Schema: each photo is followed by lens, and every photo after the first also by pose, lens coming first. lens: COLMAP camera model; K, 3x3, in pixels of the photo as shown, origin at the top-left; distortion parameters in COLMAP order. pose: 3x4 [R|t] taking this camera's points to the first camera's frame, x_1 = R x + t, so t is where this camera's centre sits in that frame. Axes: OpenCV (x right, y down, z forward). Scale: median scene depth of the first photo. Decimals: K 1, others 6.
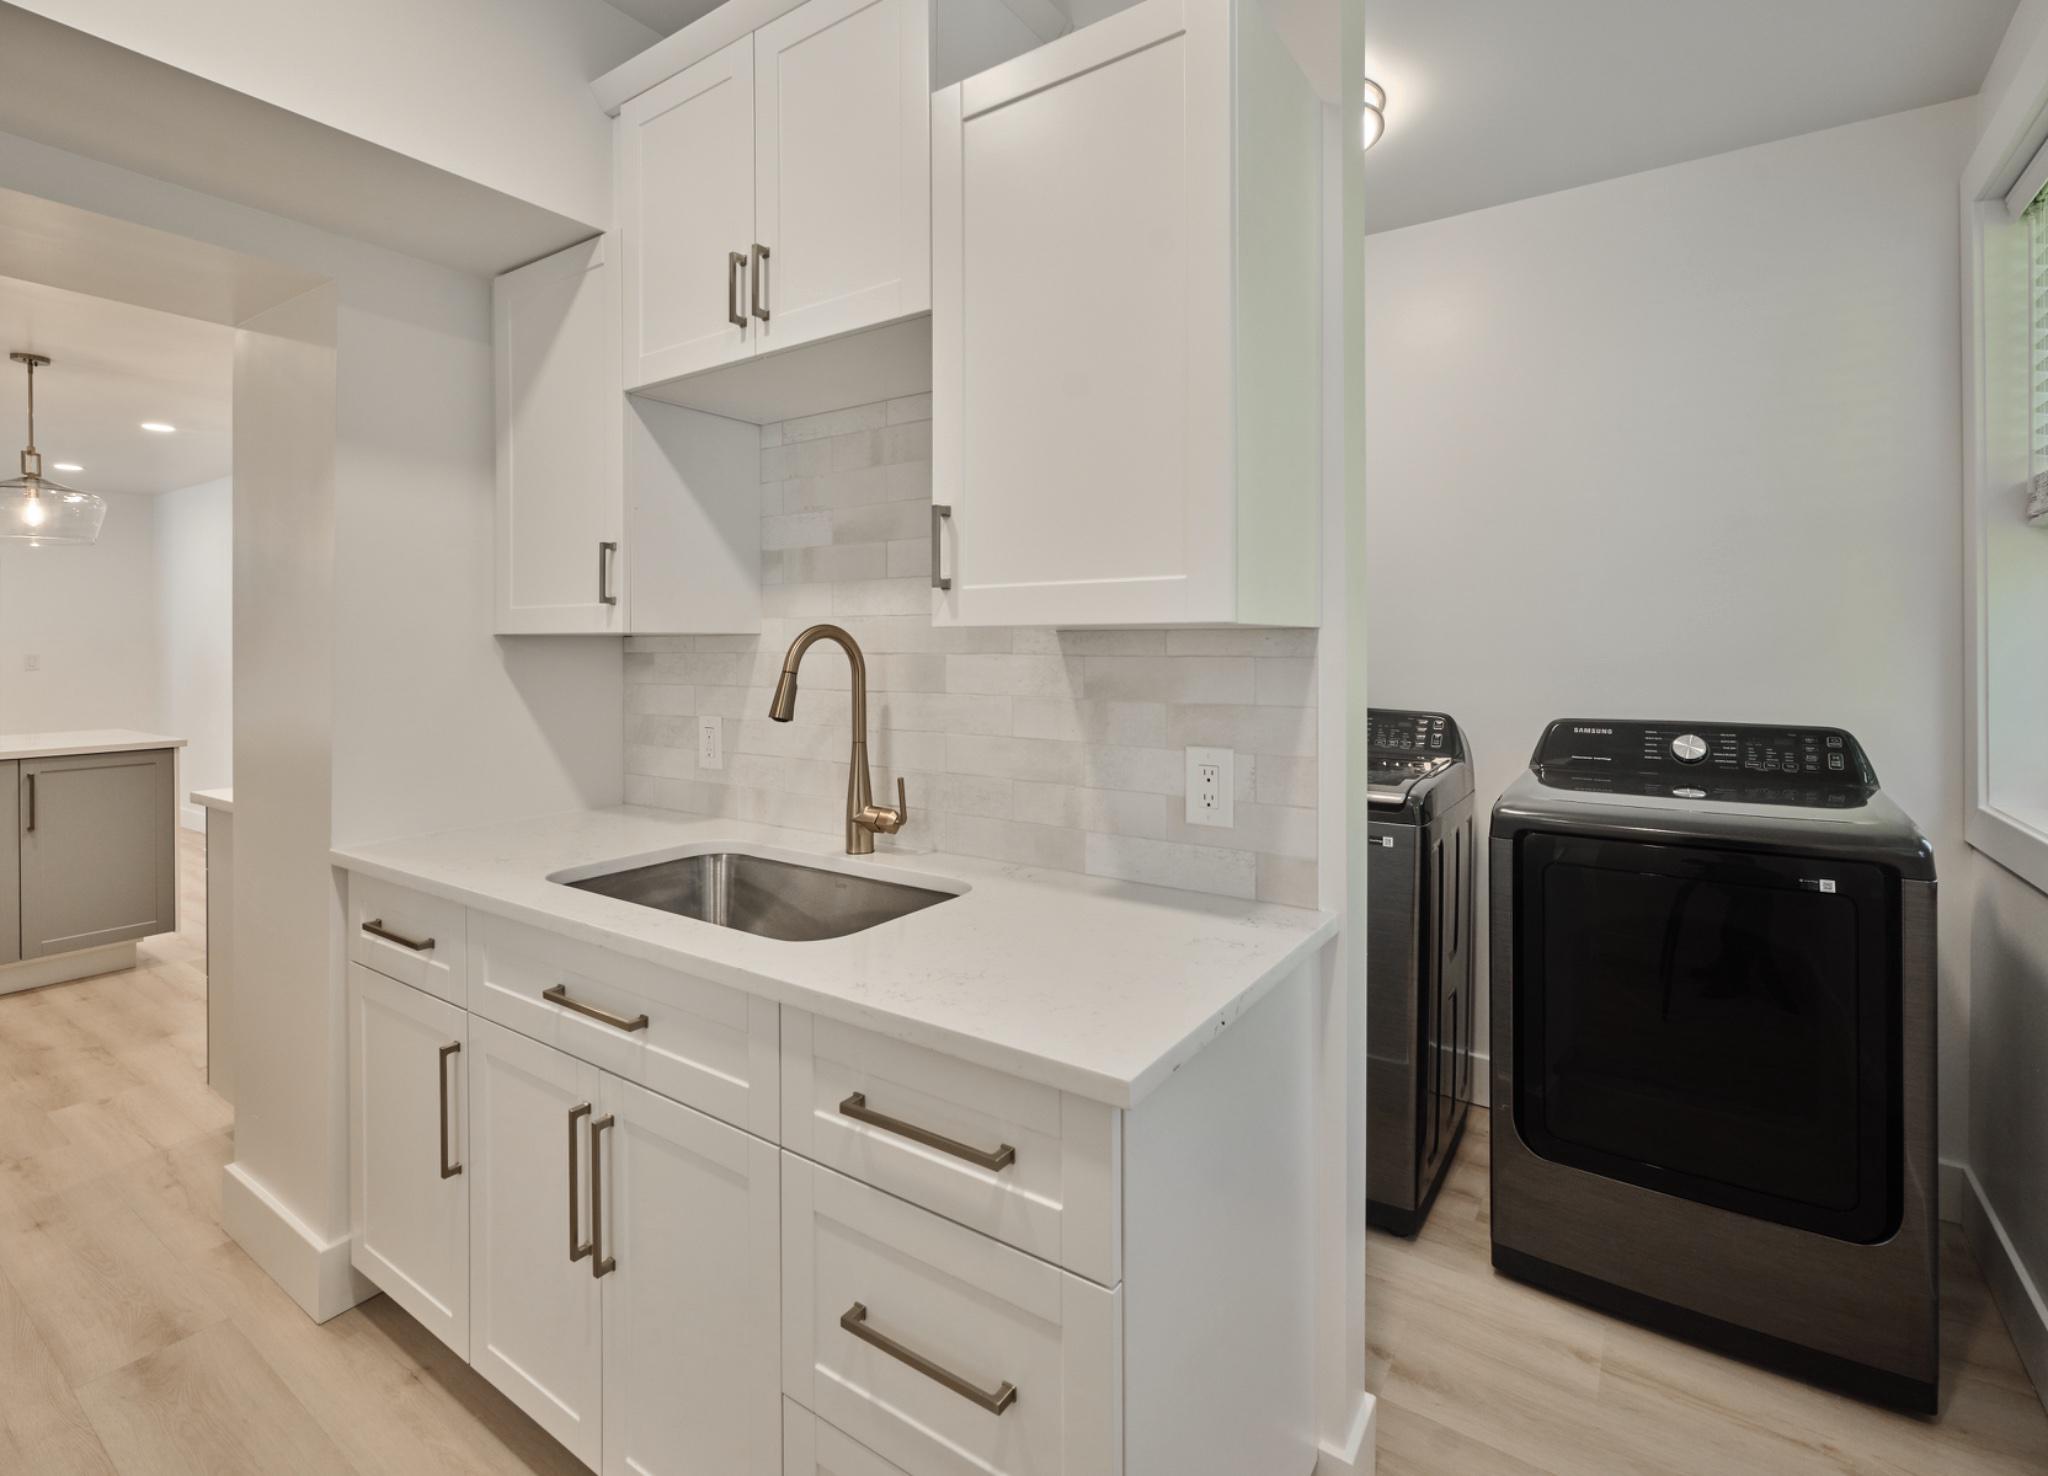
lens RADIAL K [[955.3, 0, 1021.7], [0, 955.3, 644.7], [0, 0, 1]] dist [0.002196, 0.000257]
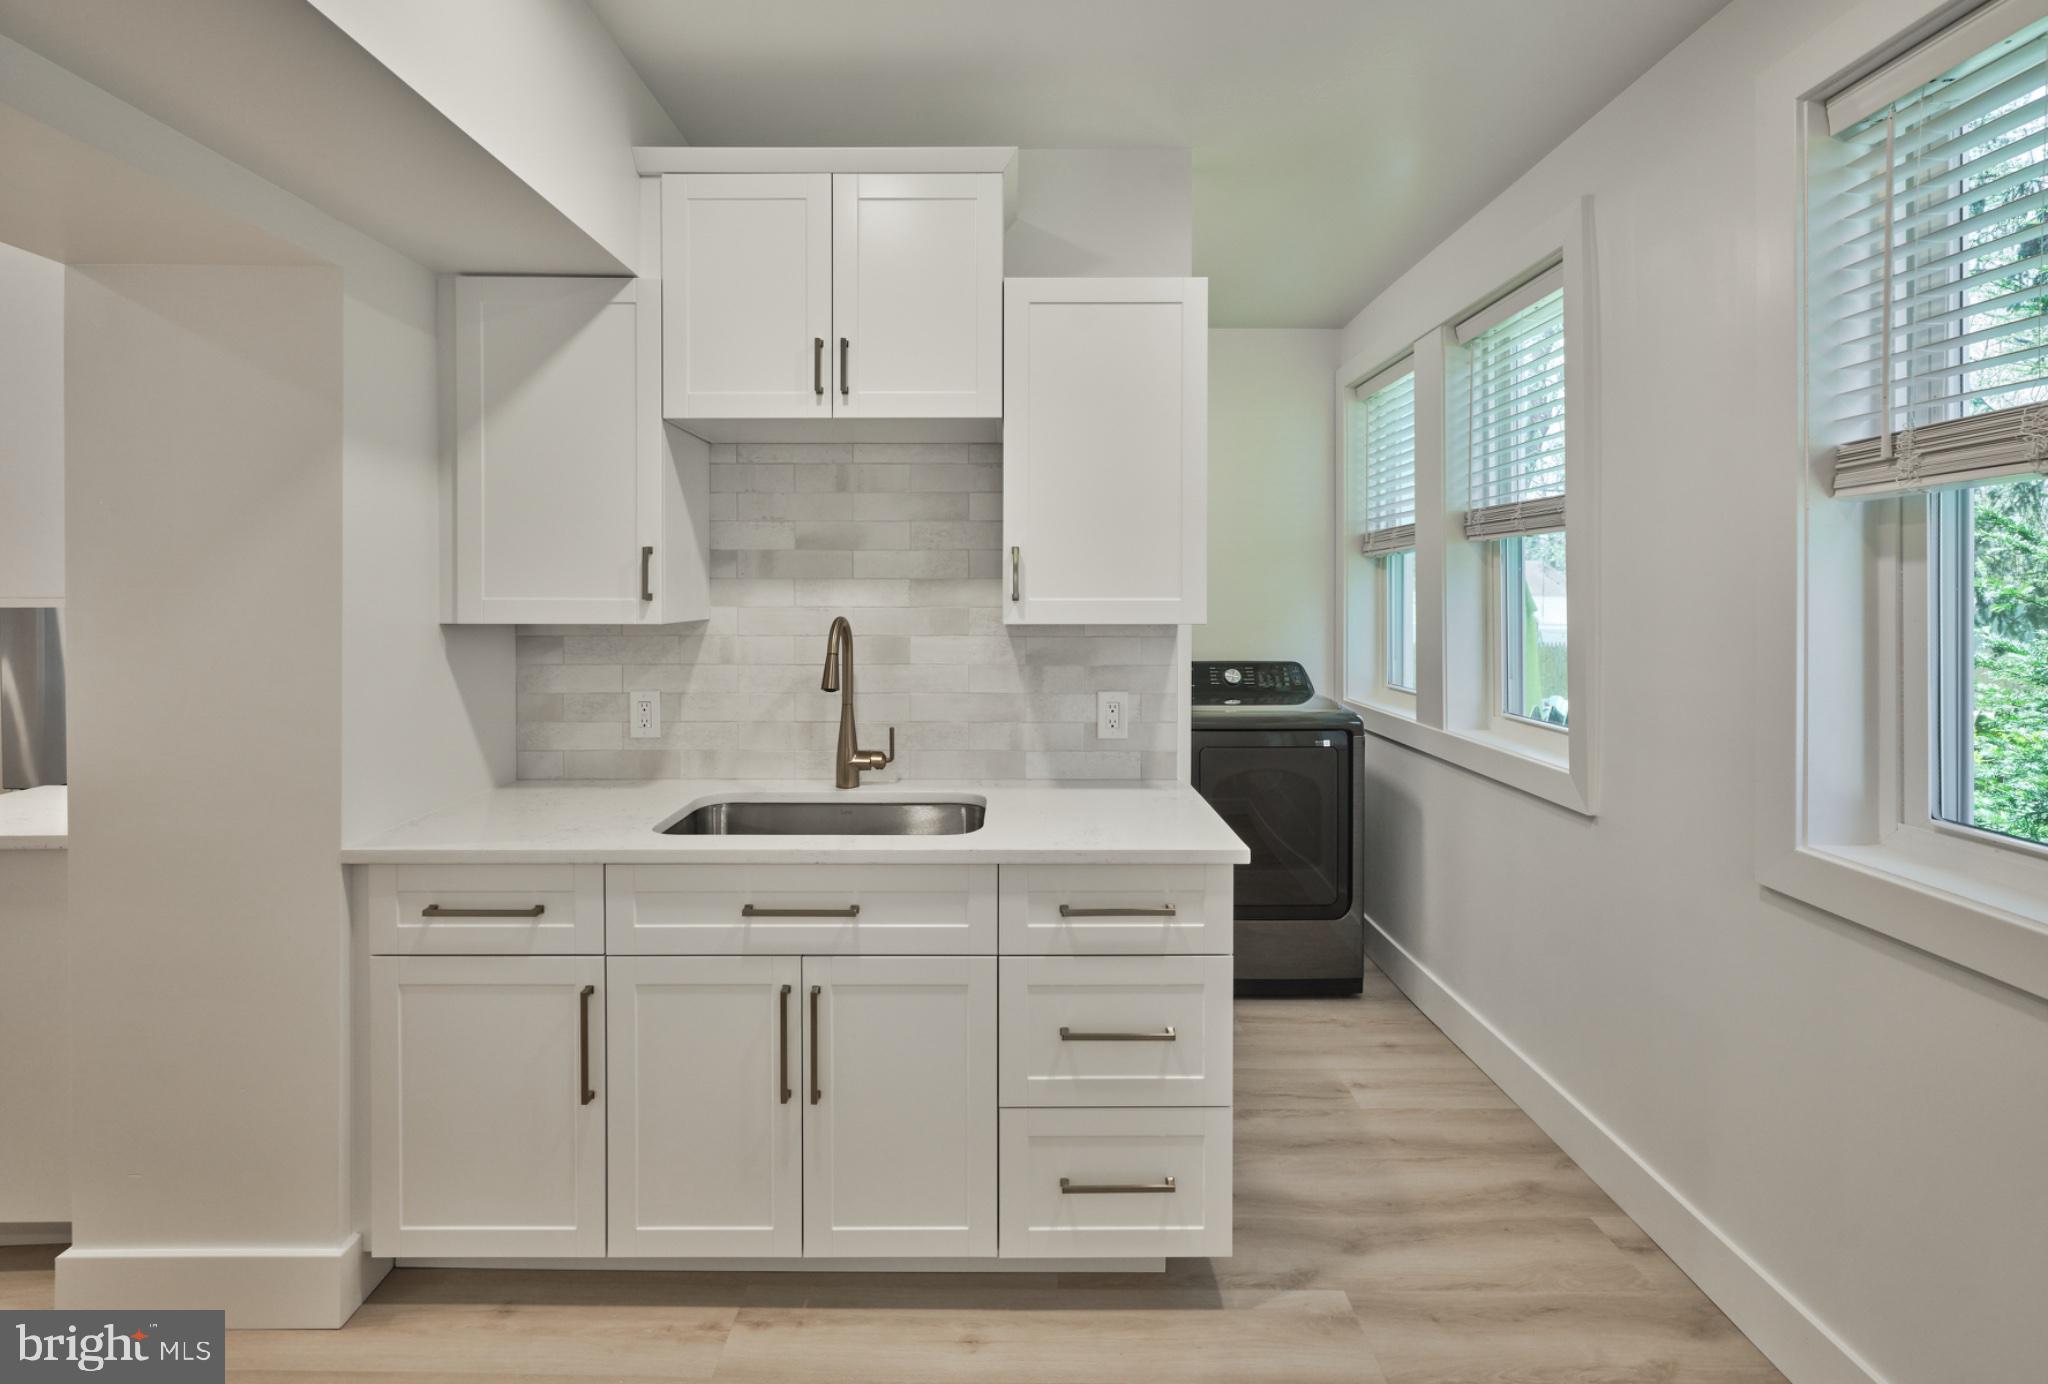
lens RADIAL K [[923.2, 0, 1013.5], [0, 923.2, 600.1], [0, 0, 1]] dist [0.000324, 0.000716]
pose [[0.821616, -0.002623, 0.570035, -0.718439], [-0.002652, 0.999961, 0.008423, -0.053606], [-0.570035, -0.008432, 0.821577, -0.181675]]
